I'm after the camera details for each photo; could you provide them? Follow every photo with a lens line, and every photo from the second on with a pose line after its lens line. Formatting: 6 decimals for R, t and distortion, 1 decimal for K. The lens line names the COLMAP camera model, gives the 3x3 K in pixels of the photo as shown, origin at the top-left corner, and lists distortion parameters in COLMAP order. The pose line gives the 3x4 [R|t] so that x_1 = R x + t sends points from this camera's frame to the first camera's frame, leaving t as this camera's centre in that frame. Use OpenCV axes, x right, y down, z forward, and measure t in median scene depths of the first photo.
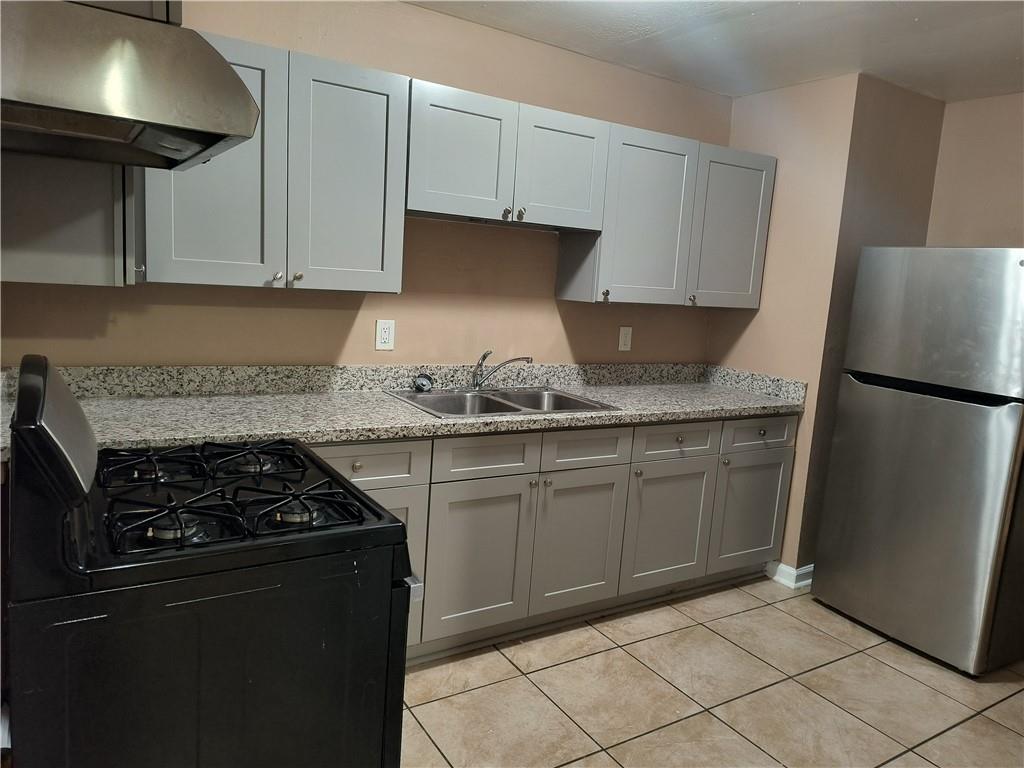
lens RADIAL K [[705.1, 0, 517.4], [0, 705.1, 378.7], [0, 0, 1]] dist [0.030263, -0.015252]
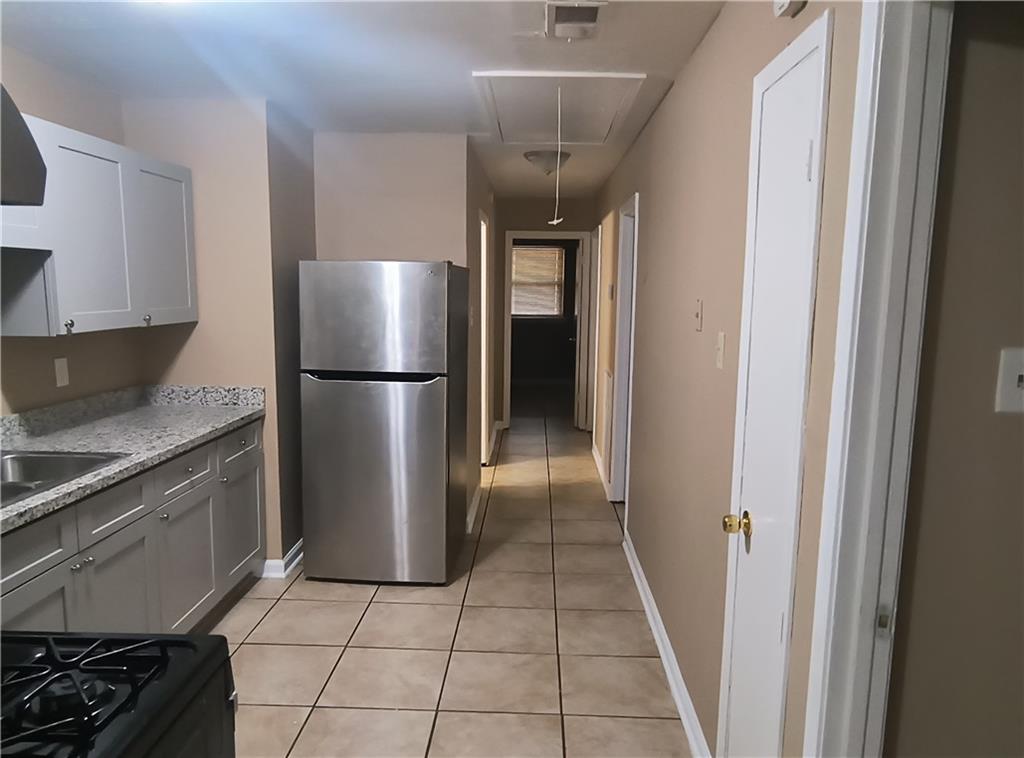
lens RADIAL K [[725.7, 0, 510.4], [0, 725.7, 389.0], [0, 0, 1]] dist [-0.007189, 0.003102]
pose [[0.565859, -0.173586, 0.806022, -0.298984], [0.142718, 0.983451, 0.111604, -0.069988], [-0.812056, 0.051881, 0.581269, 0.081363]]
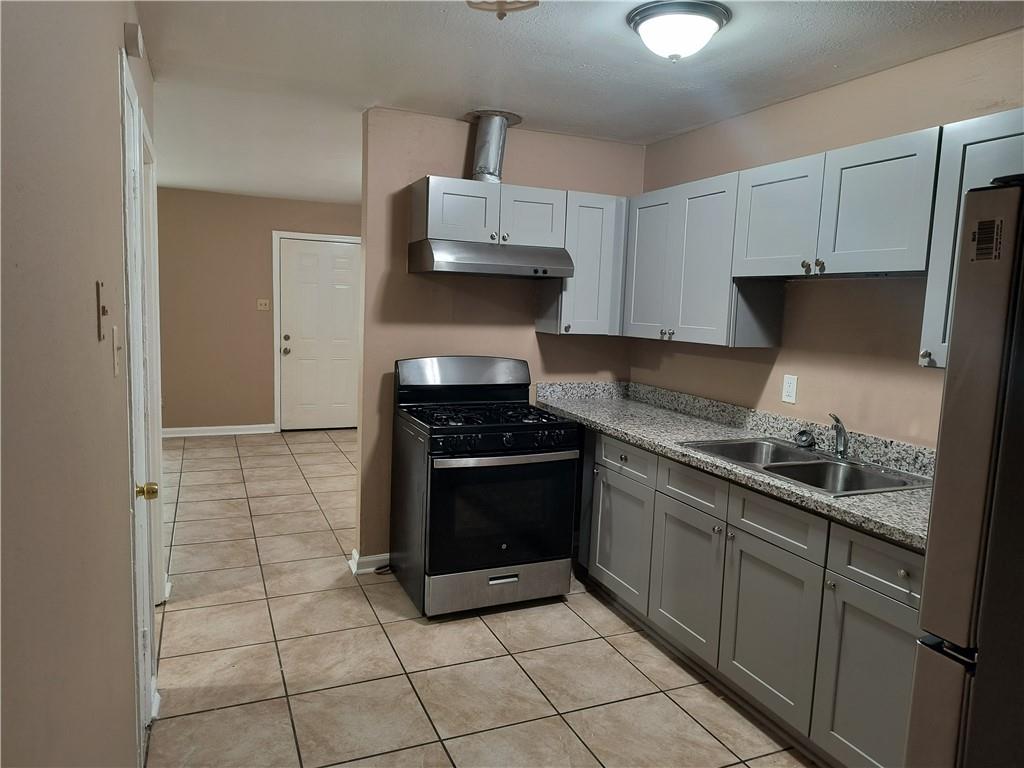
lens RADIAL K [[705.1, 0, 484.6], [0, 705.1, 380.6], [0, 0, 1]] dist [0.030263, -0.015252]
pose [[-0.186555, 0.038067, -0.981707, 0.964911], [-0.187497, 0.979503, 0.073612, -0.066175], [0.964387, 0.197800, -0.175594, 0.728371]]
